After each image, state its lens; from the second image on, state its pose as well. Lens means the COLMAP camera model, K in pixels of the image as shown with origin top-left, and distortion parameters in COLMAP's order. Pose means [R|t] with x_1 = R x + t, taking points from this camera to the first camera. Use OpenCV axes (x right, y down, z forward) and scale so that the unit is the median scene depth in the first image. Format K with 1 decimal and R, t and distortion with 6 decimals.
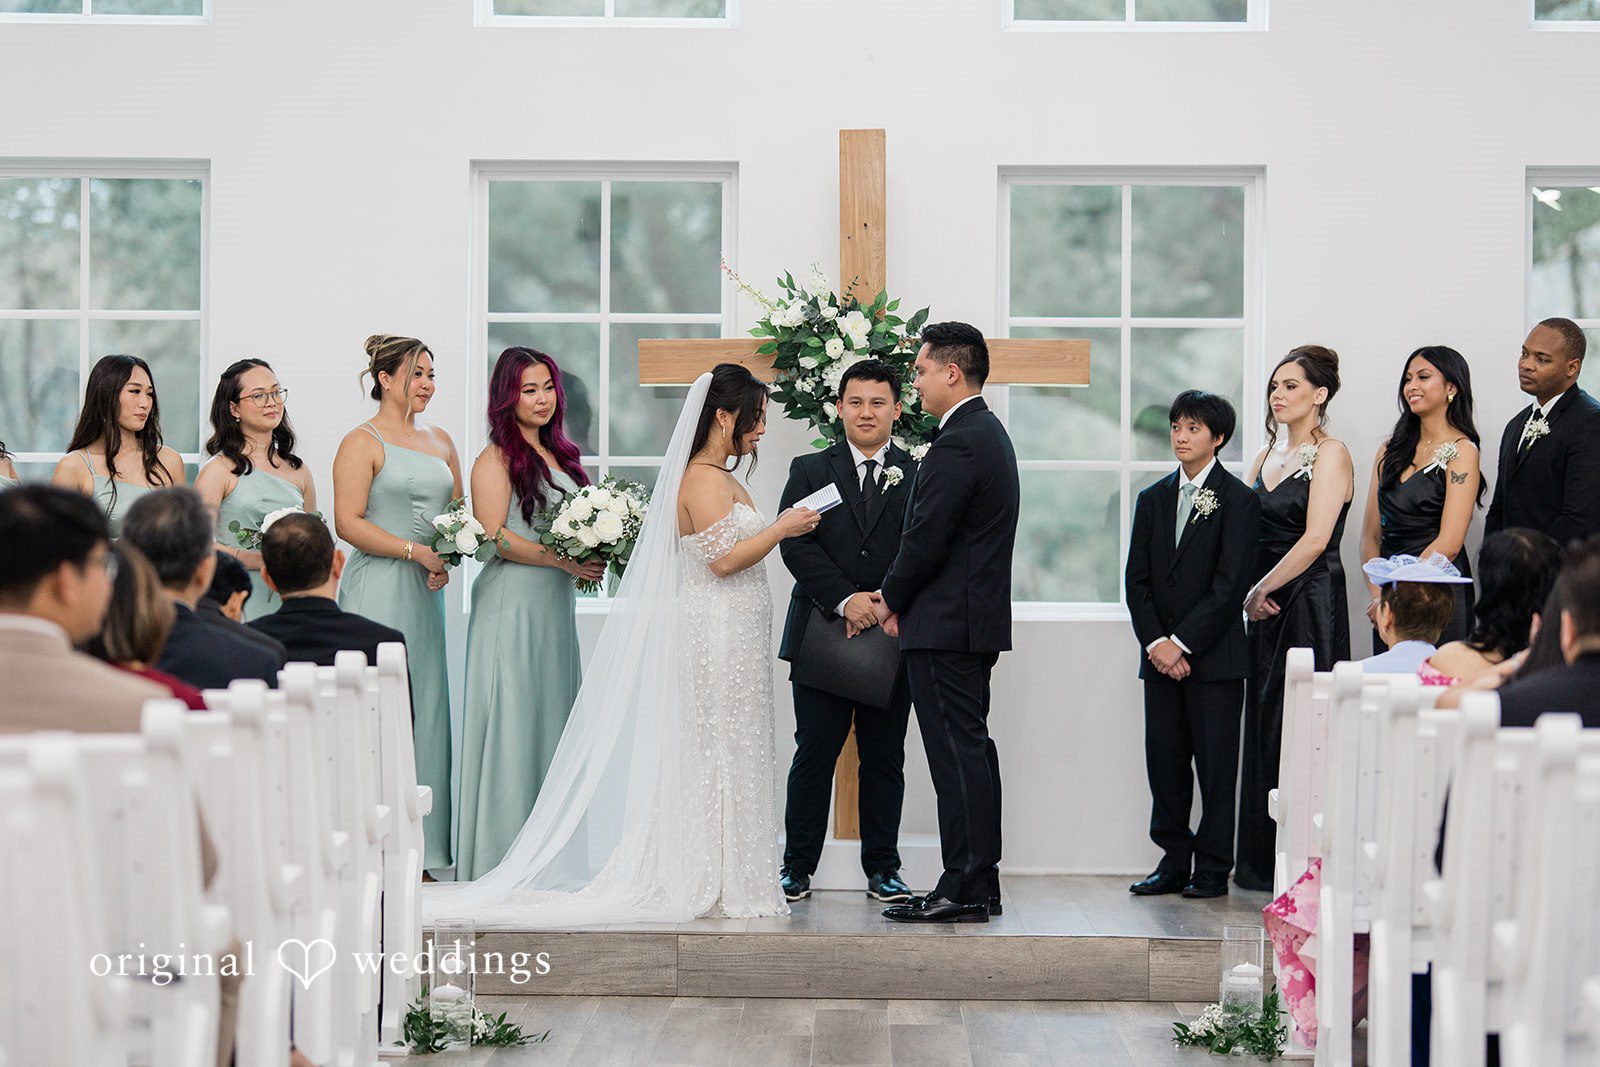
lens RADIAL K [[3627.6, 0, 798.6], [0, 3627.6, 450.5], [0, 0, 1]] dist [0.018739, -0.208337]
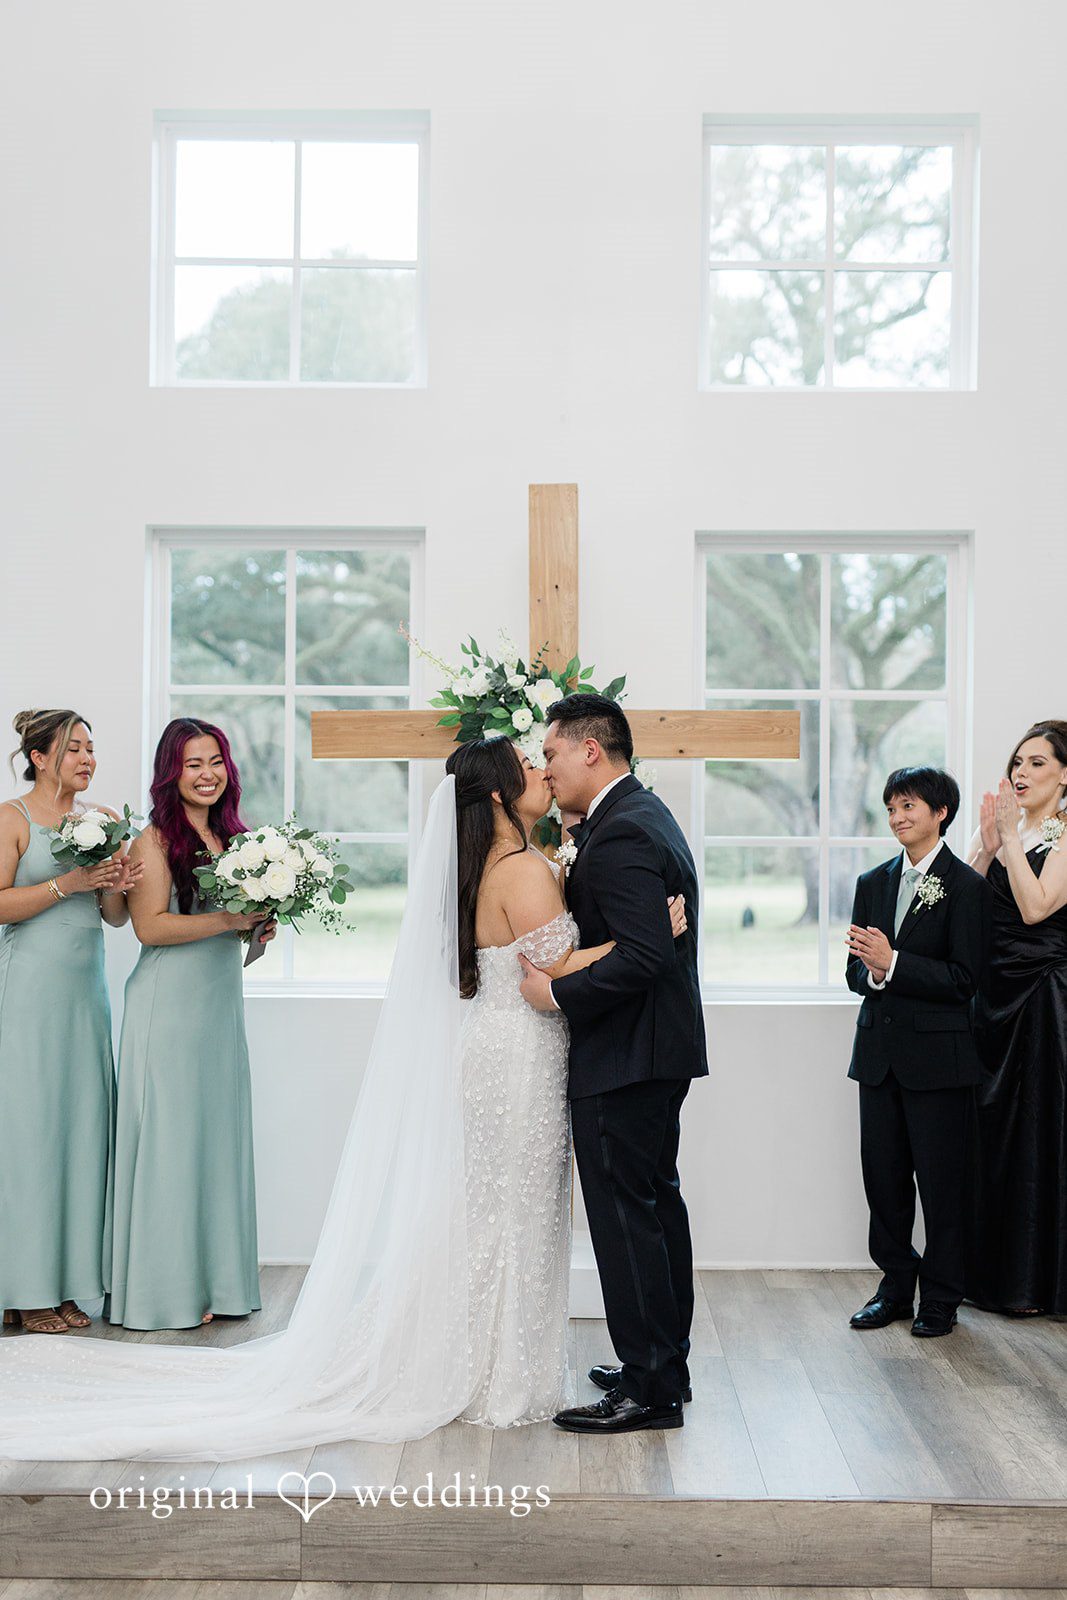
lens RADIAL K [[1734.1, 0, 547.5], [0, 1734.1, 803.1], [0, 0, 1]] dist [0.000591, -0.007267]
pose [[0.999966, 0.000351, 0.008295, 0.012558], [-0.000441, 0.999940, 0.010944, -0.012007], [-0.008291, -0.010947, 0.999906, 0.562776]]
